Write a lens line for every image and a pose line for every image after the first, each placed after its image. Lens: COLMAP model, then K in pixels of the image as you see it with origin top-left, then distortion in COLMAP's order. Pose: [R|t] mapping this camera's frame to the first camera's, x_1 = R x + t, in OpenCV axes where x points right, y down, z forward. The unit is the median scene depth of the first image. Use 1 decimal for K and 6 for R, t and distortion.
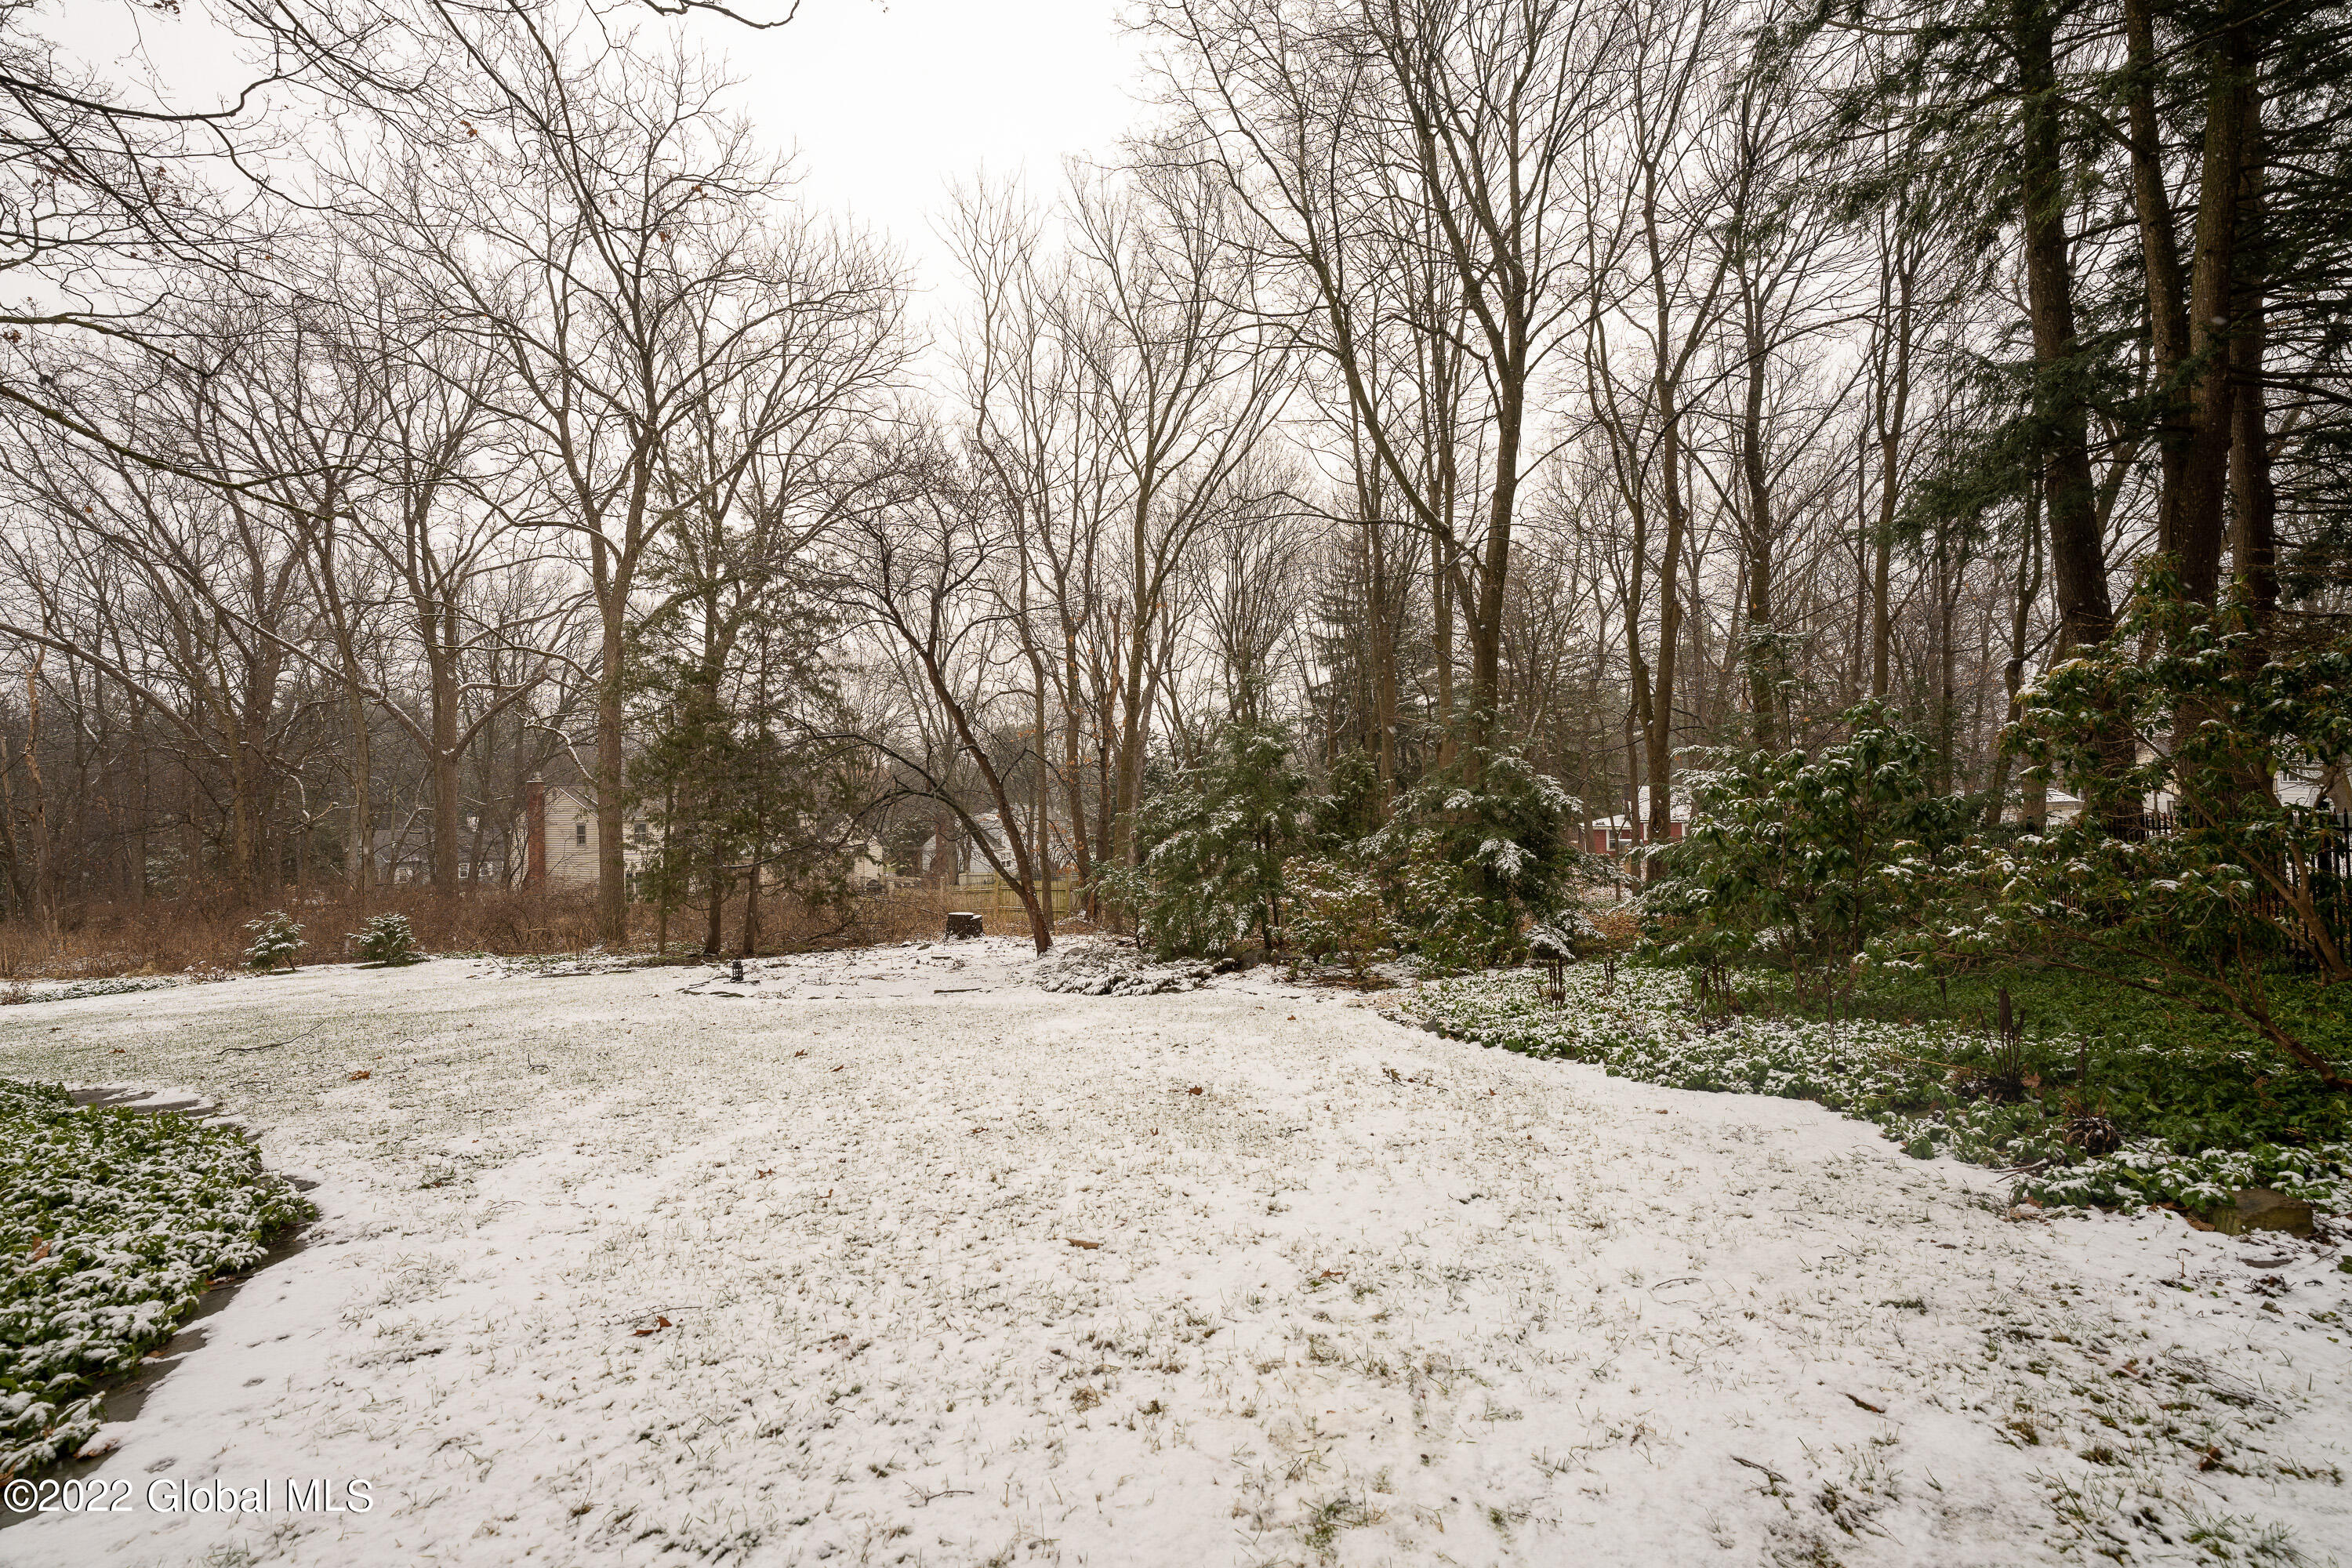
lens RADIAL K [[938.4, 0, 1179.4], [0, 938.4, 787.1], [0, 0, 1]] dist [0.001178, 0.000345]
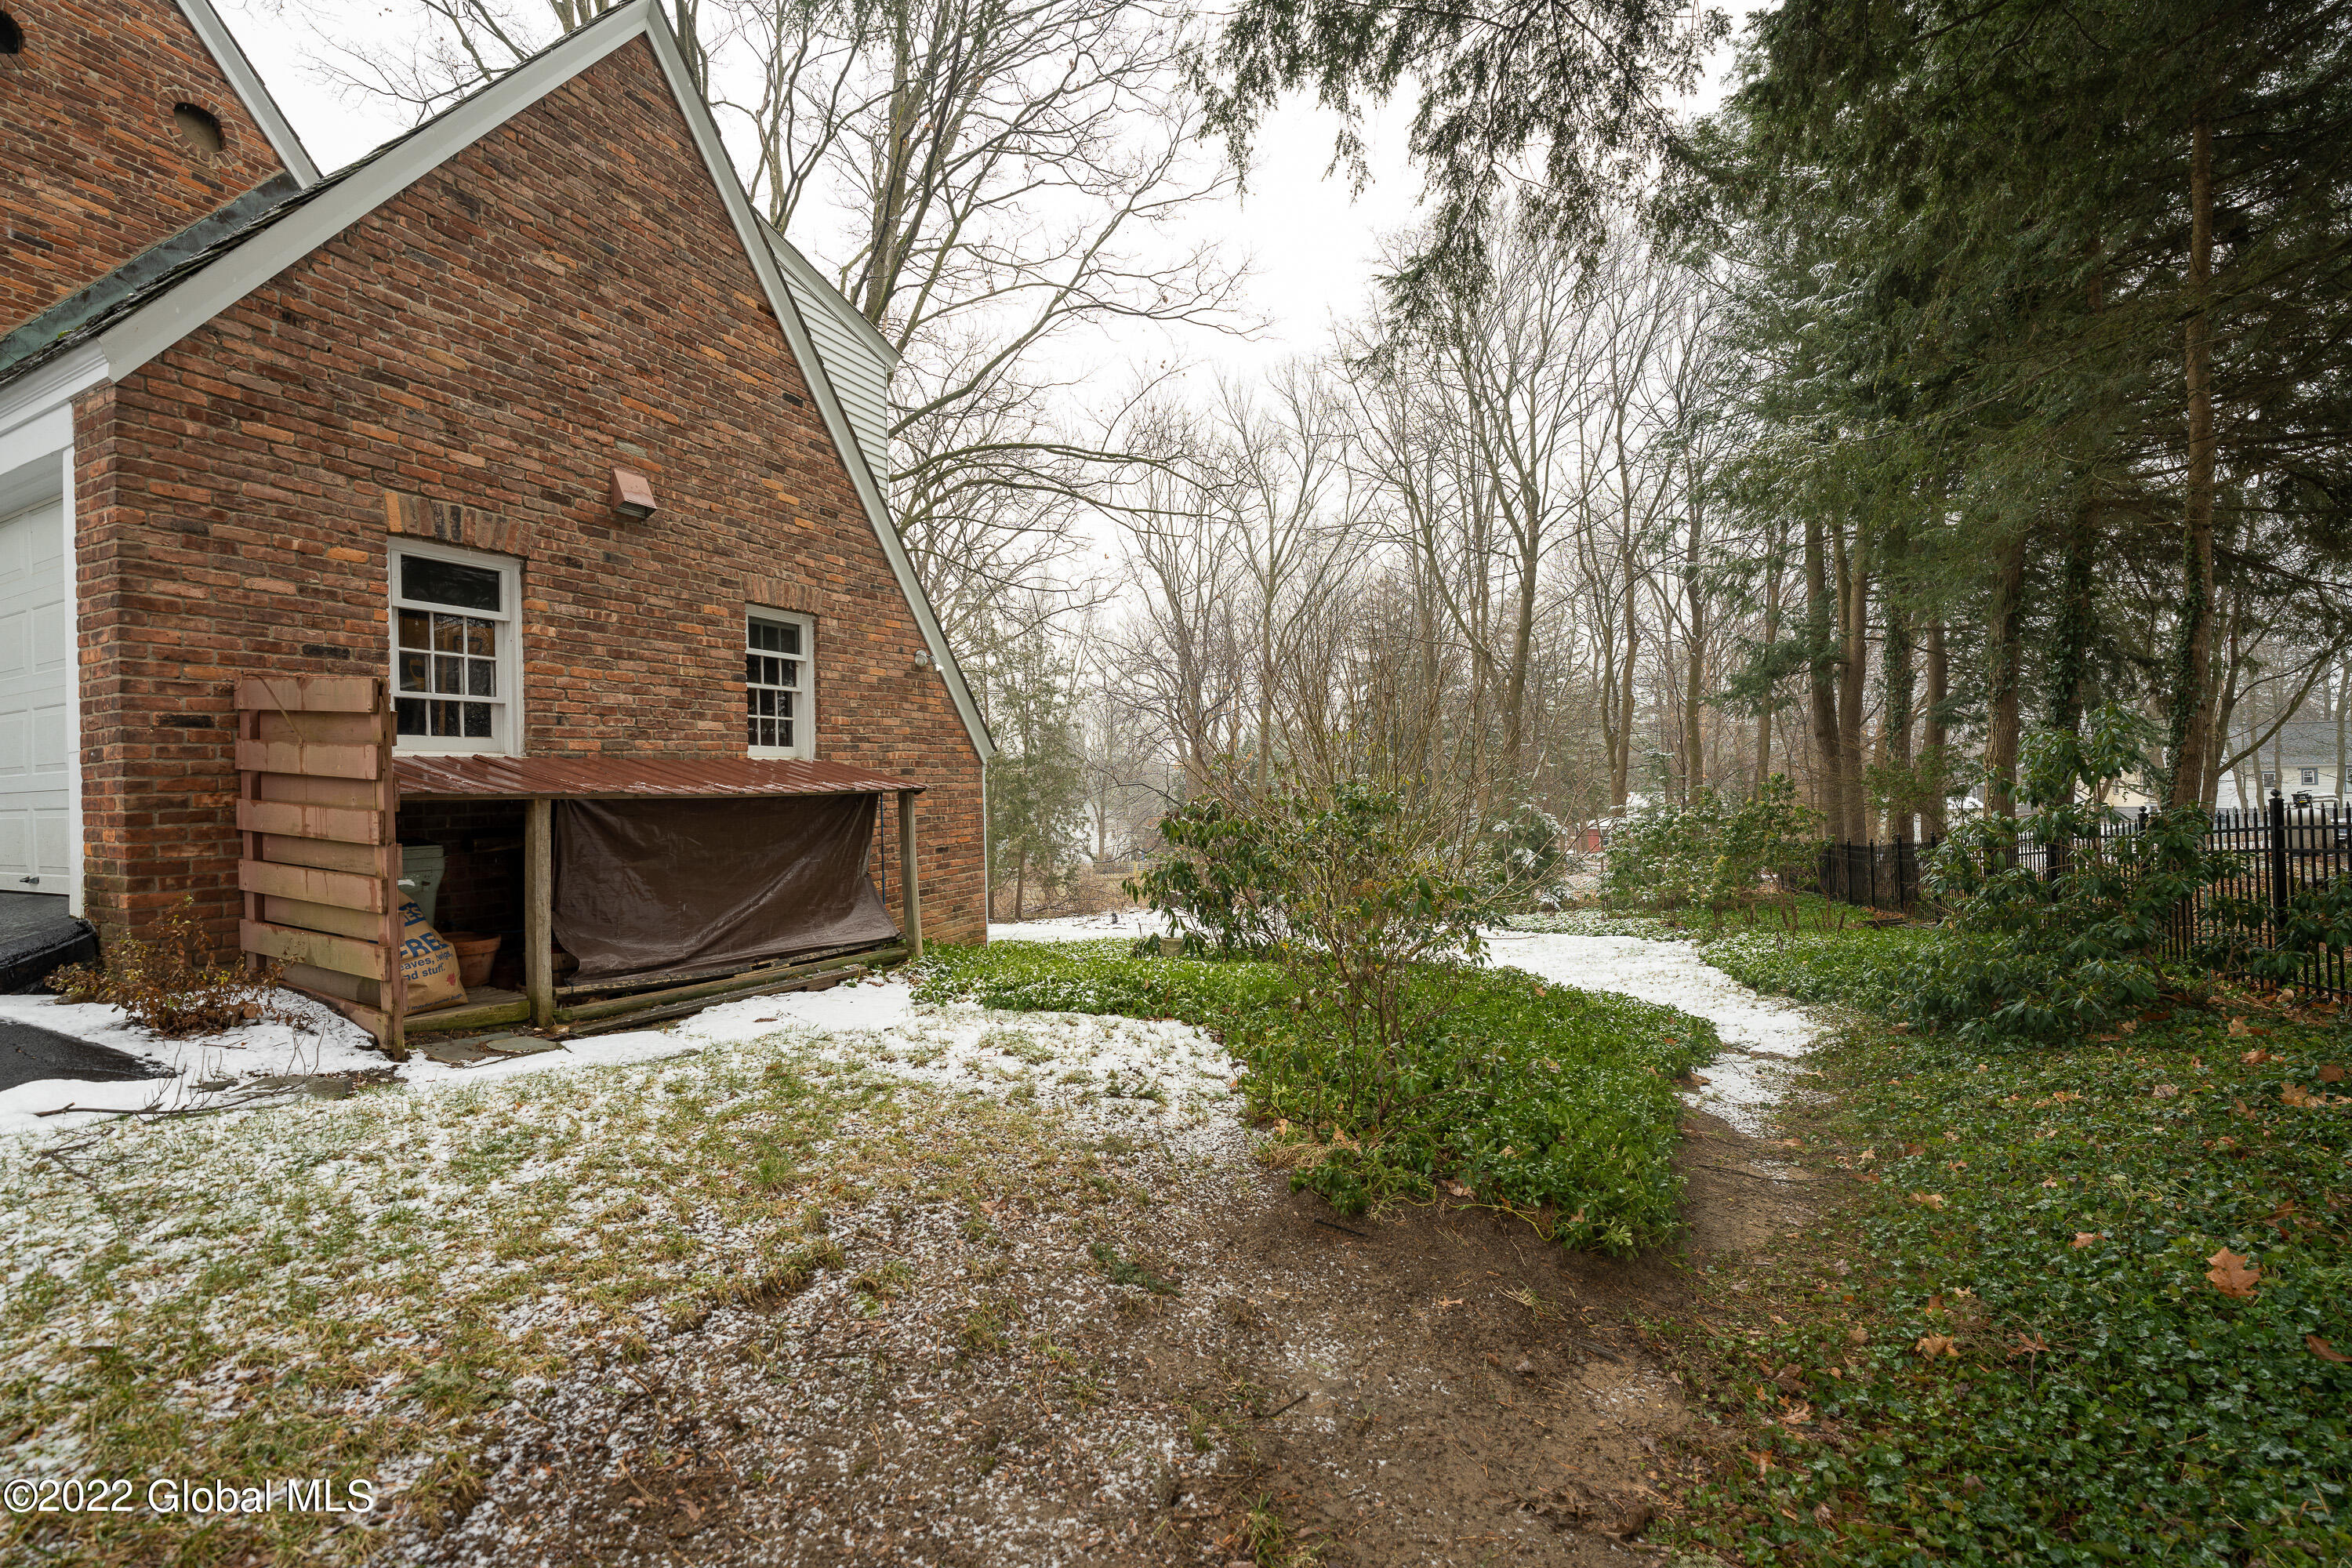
lens RADIAL K [[938.4, 0, 1179.4], [0, 938.4, 787.1], [0, 0, 1]] dist [0.001178, 0.000345]
pose [[0.999961, 0.005646, -0.006731, -0.250800], [-0.005612, 0.999972, 0.004966, -0.054060], [0.006759, -0.004928, 0.999965, -0.658916]]
